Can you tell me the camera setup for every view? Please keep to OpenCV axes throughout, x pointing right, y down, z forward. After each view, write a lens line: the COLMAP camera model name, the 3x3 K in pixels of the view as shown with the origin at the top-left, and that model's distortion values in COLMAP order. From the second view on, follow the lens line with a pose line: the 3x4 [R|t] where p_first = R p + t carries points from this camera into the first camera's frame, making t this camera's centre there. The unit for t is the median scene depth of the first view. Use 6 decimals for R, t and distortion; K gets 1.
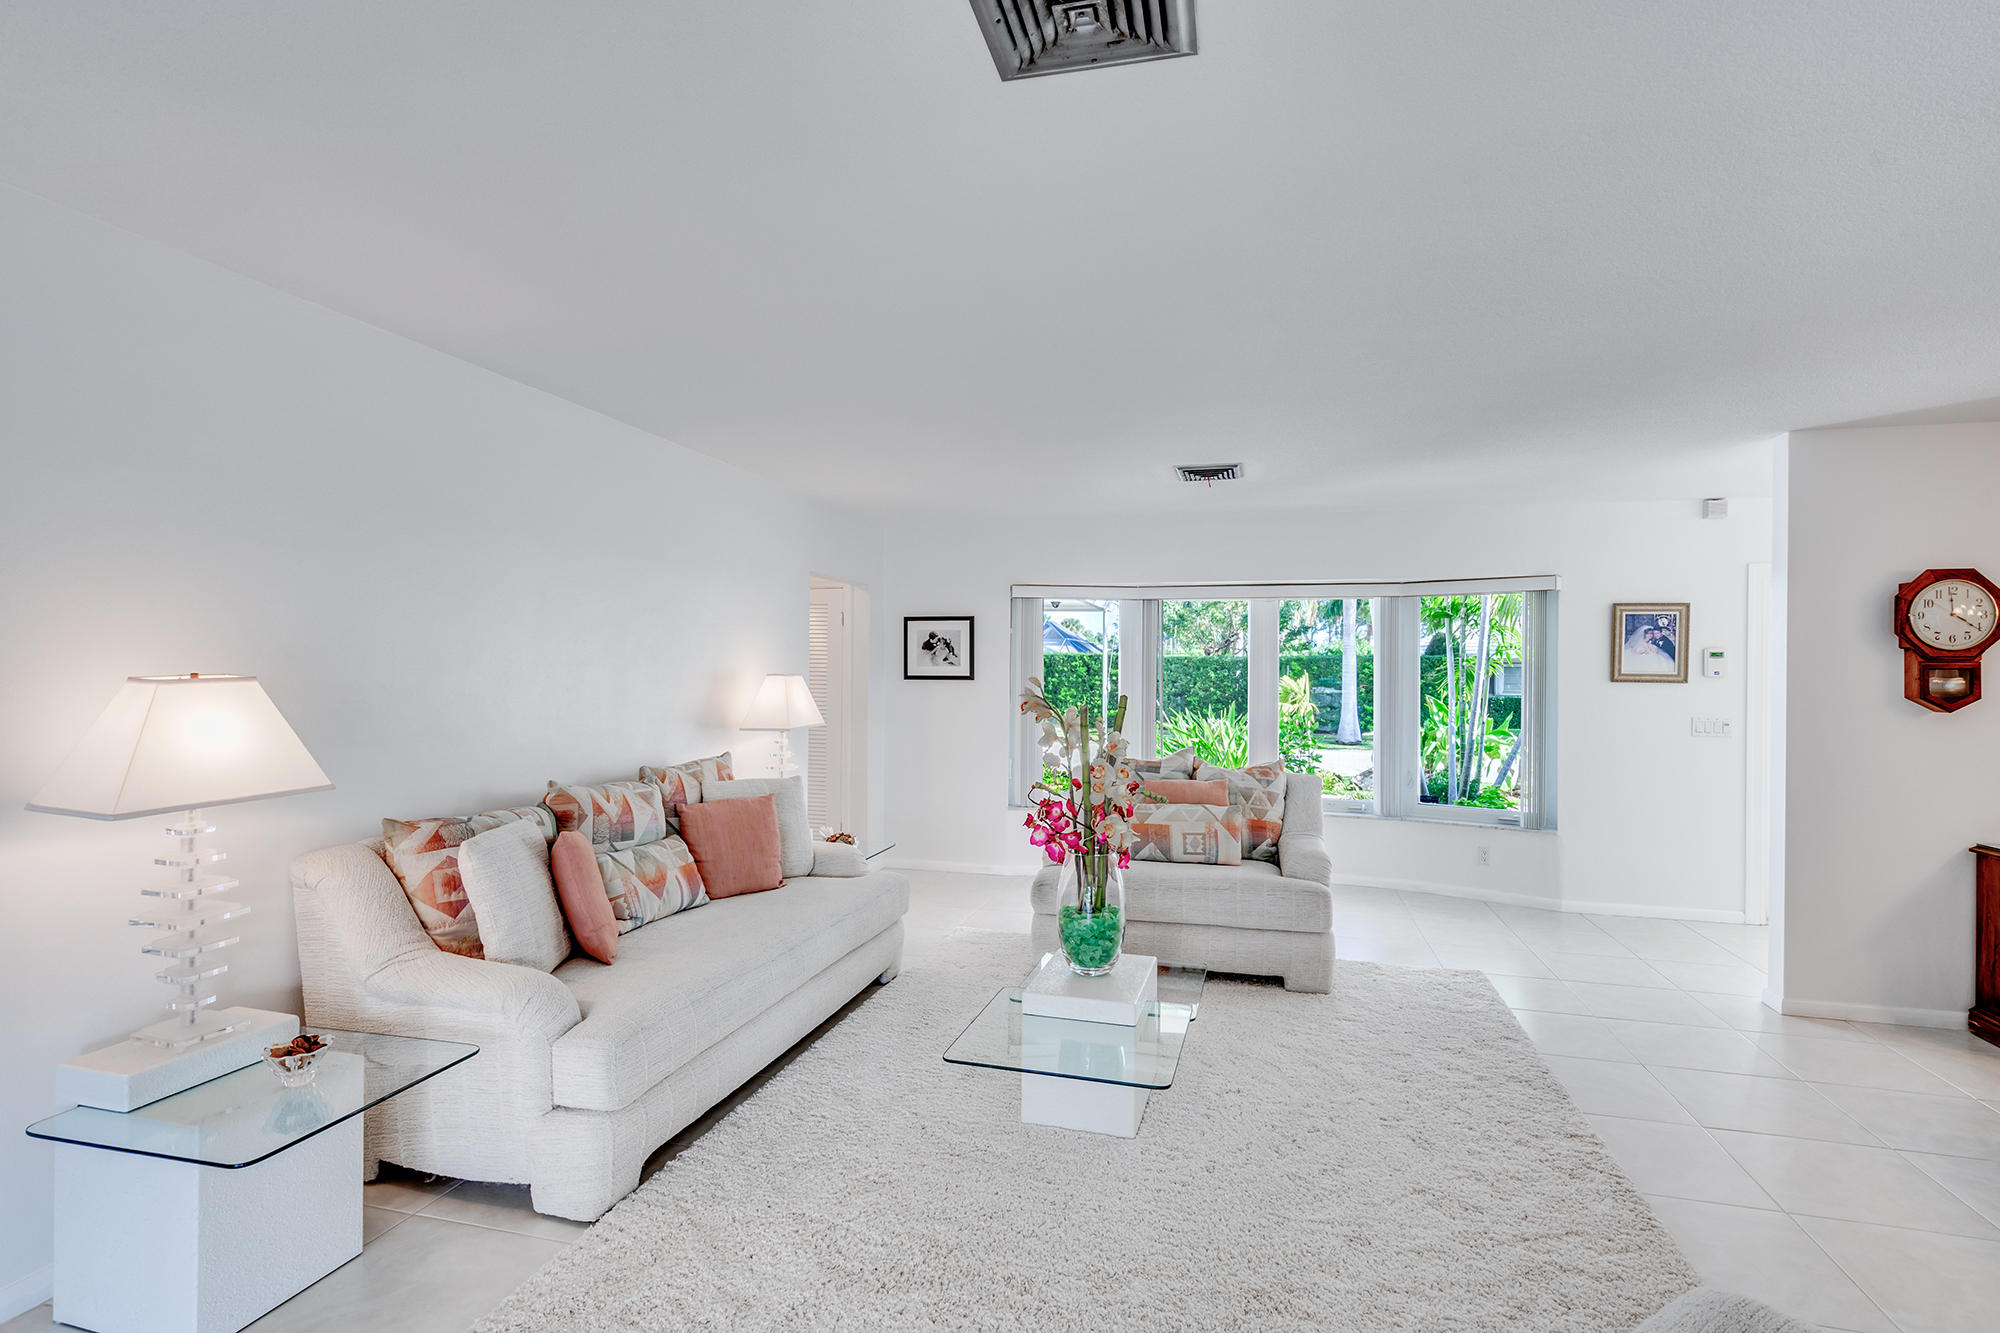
lens RADIAL K [[952.2, 0, 1000.2], [0, 952.2, 667.9], [0, 0, 1]] dist [-0.000065, 0.001229]
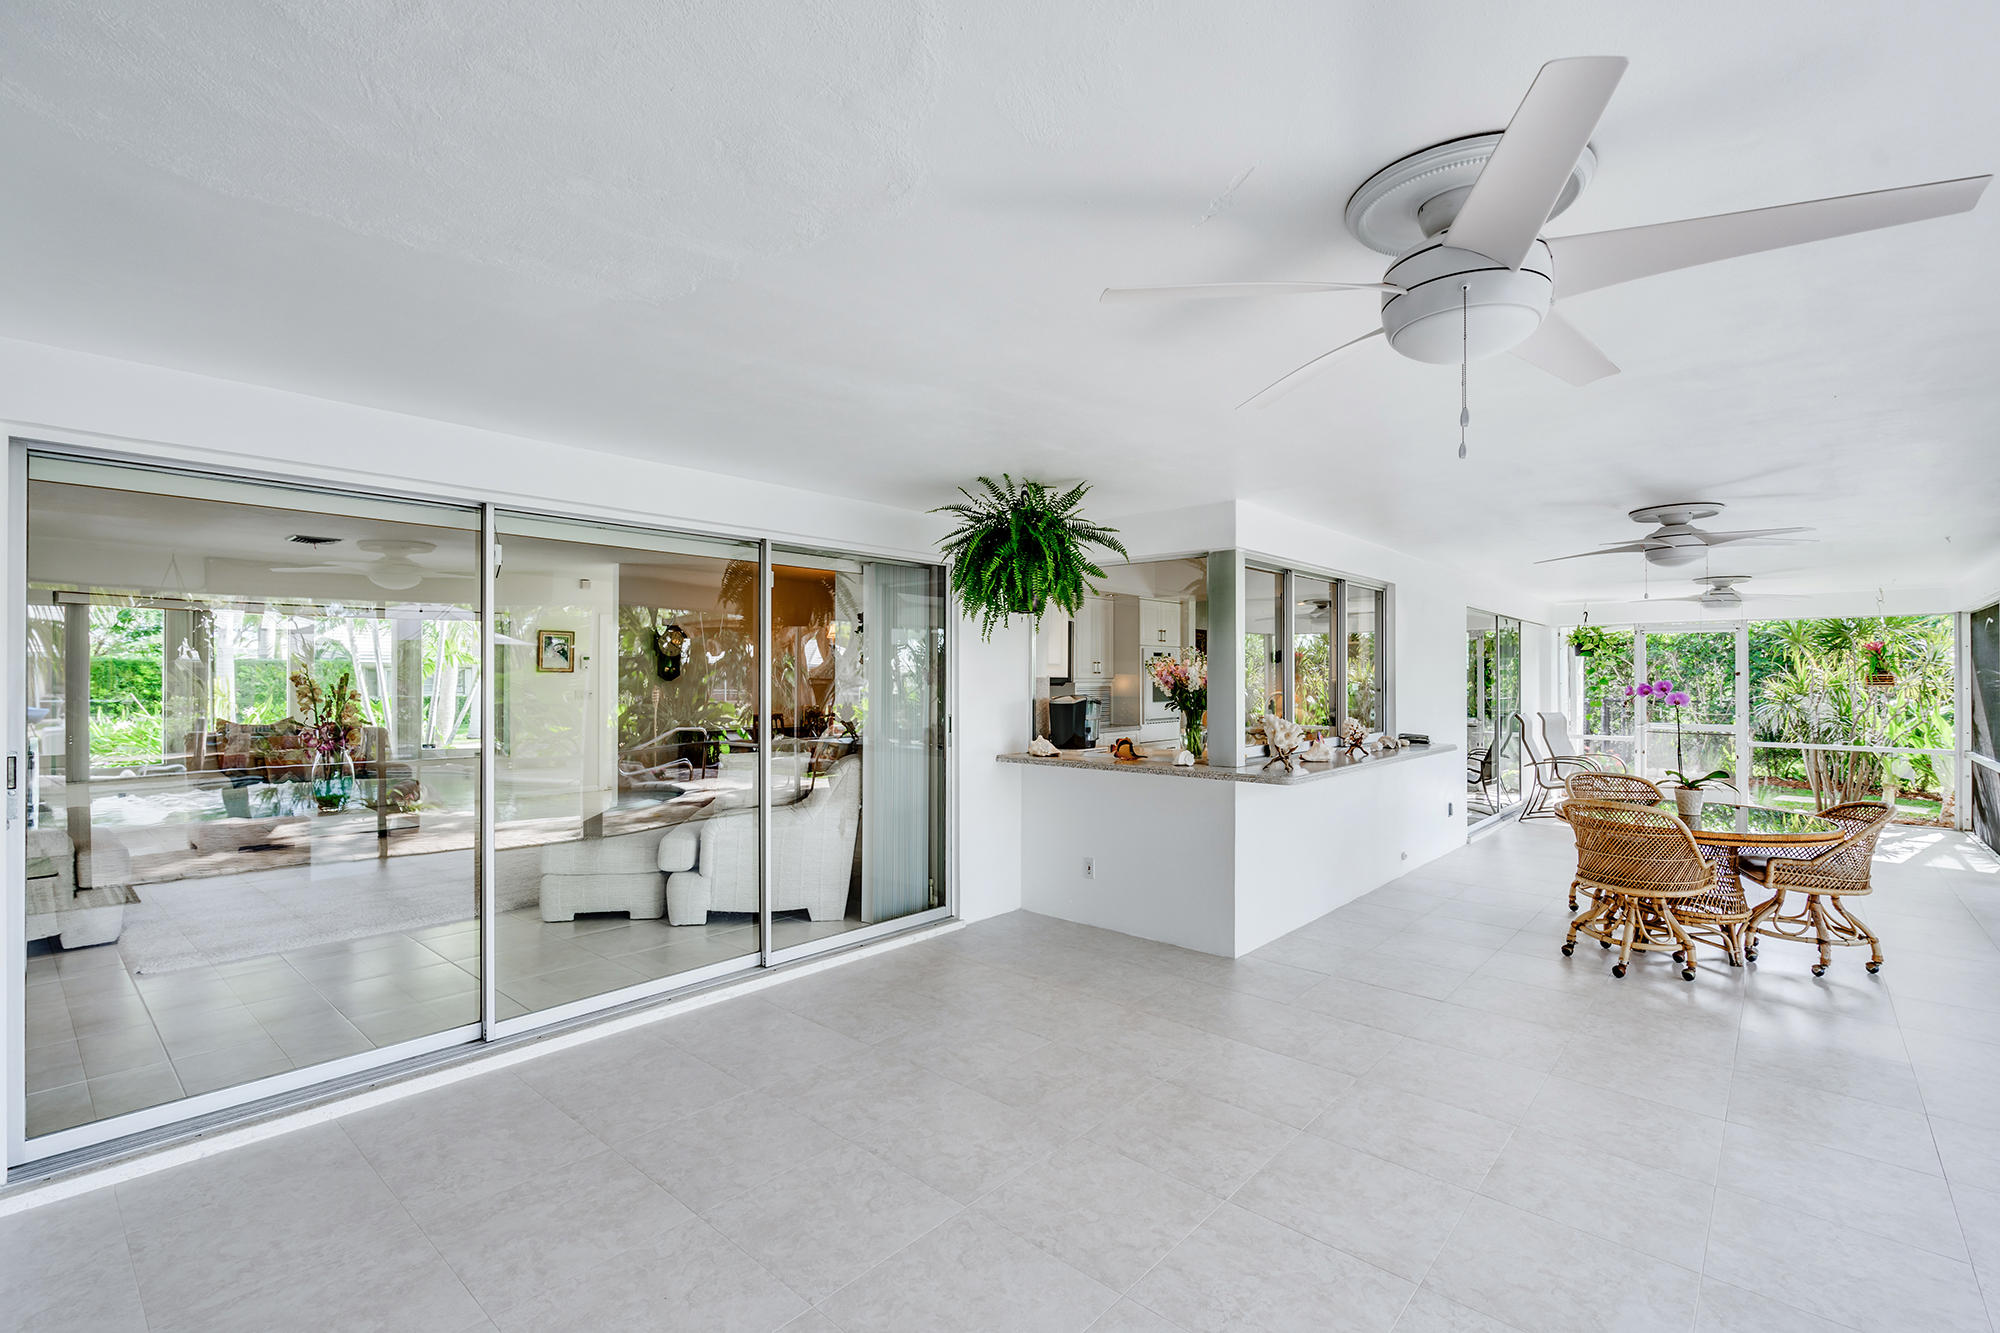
lens RADIAL K [[885.3, 0, 1015.3], [0, 885.3, 678.3], [0, 0, 1]] dist [0.003002, -0.000052]
pose [[0.430046, -0.005271, 0.902792, -0.624299], [0.002213, 0.999986, 0.004785, 0.024531], [-0.902804, -0.000060, 0.430052, -0.710481]]
